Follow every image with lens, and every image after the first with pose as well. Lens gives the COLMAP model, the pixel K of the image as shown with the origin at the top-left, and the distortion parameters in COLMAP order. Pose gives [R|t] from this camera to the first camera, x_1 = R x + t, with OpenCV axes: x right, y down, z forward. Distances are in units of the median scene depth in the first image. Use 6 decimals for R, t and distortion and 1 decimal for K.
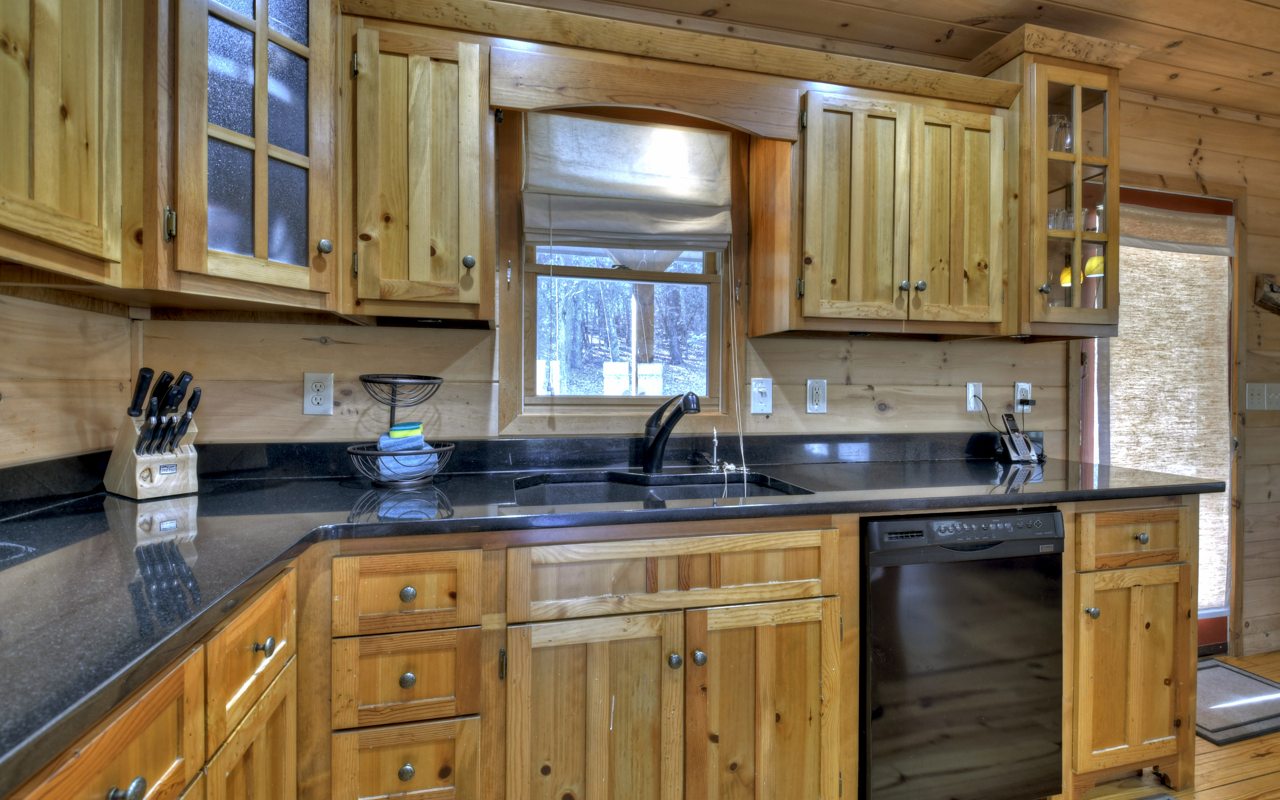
lens RADIAL K [[567.6, 0, 635.7], [0, 567.6, 392.9], [0, 0, 1]] dist [0.001880, -0.006450]
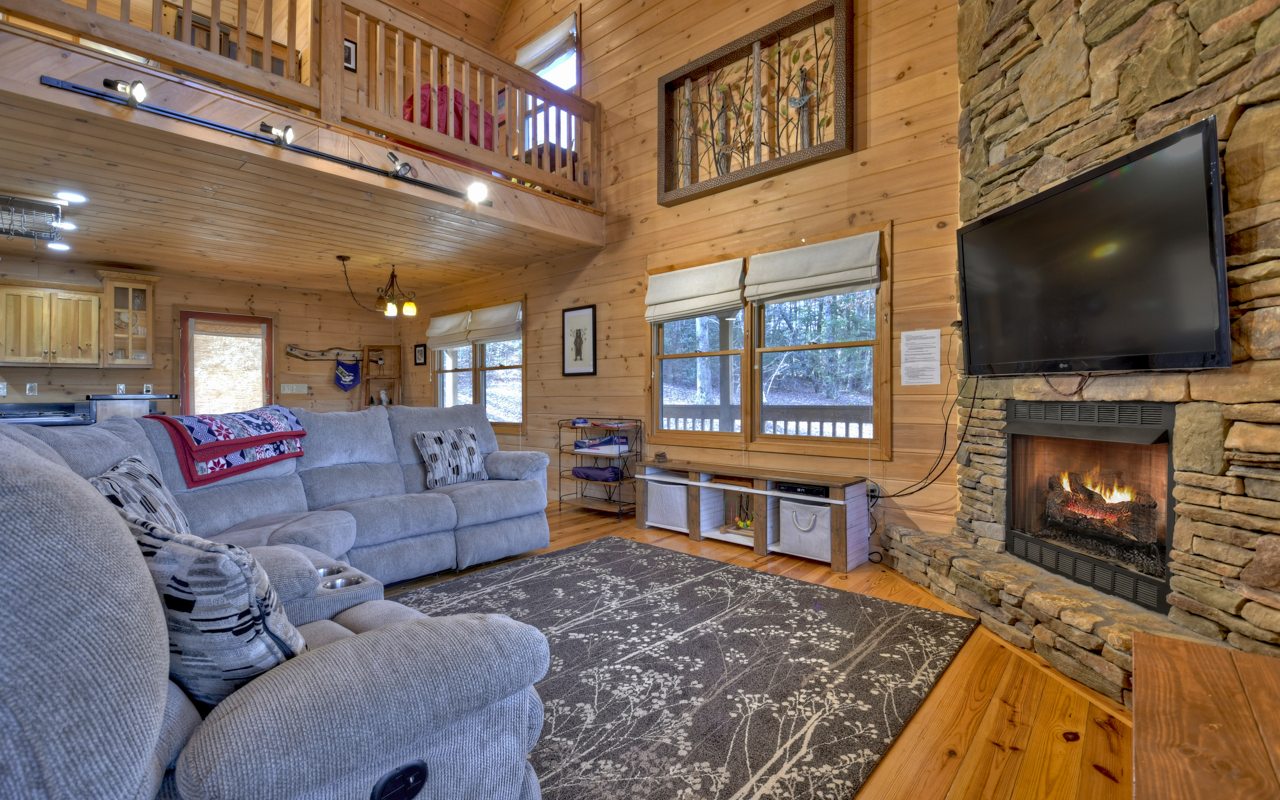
lens RADIAL K [[556.7, 0, 625.4], [0, 556.7, 390.5], [0, 0, 1]] dist [-0.022347, 0.003017]
pose [[0.836006, -0.008119, 0.548660, 1.458355], [0.014064, 0.999879, -0.006633, 0.083905], [-0.548540, 0.013262, 0.836019, -3.151069]]
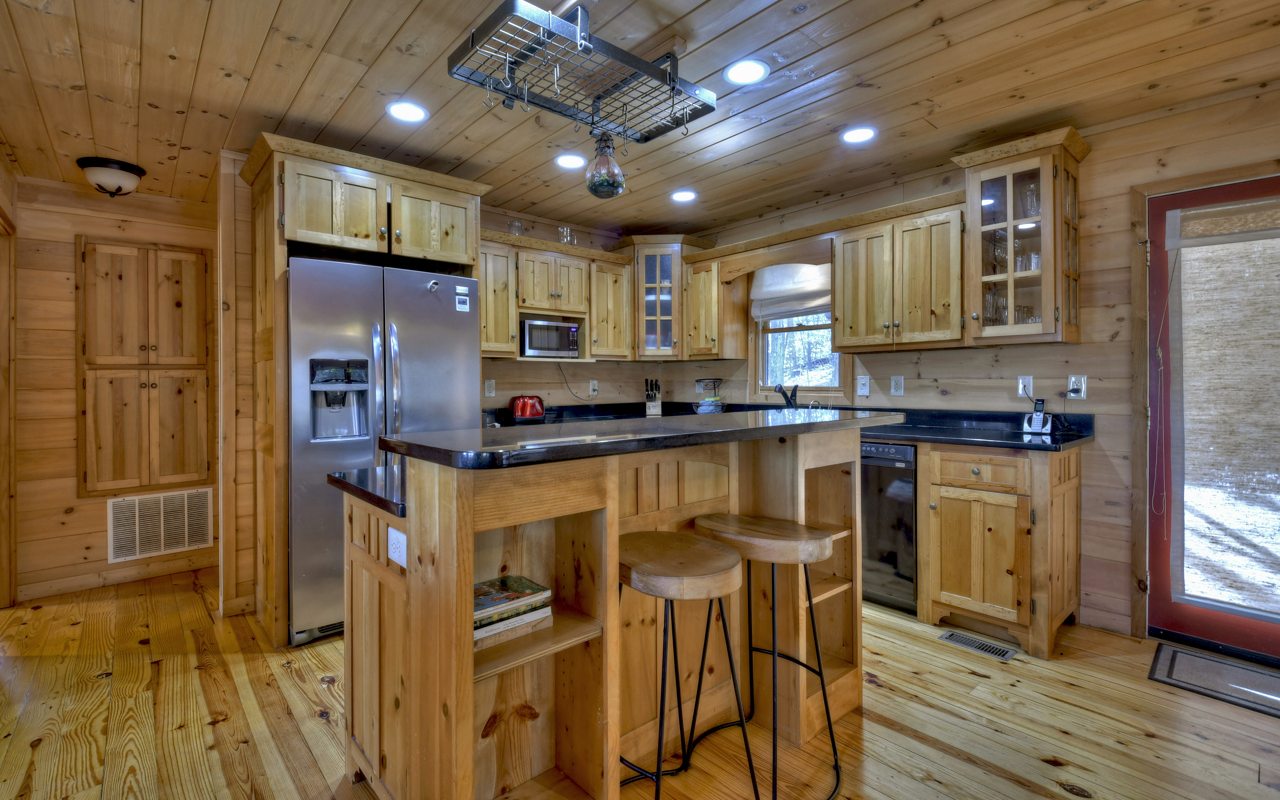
lens RADIAL K [[567.6, 0, 642.8], [0, 567.6, 375.0], [0, 0, 1]] dist [0.001880, -0.006450]
pose [[0.484481, -0.019610, -0.874582, 1.662185], [0.002424, 0.999775, -0.021075, 0.007355], [0.874799, 0.008090, 0.484419, -0.570168]]
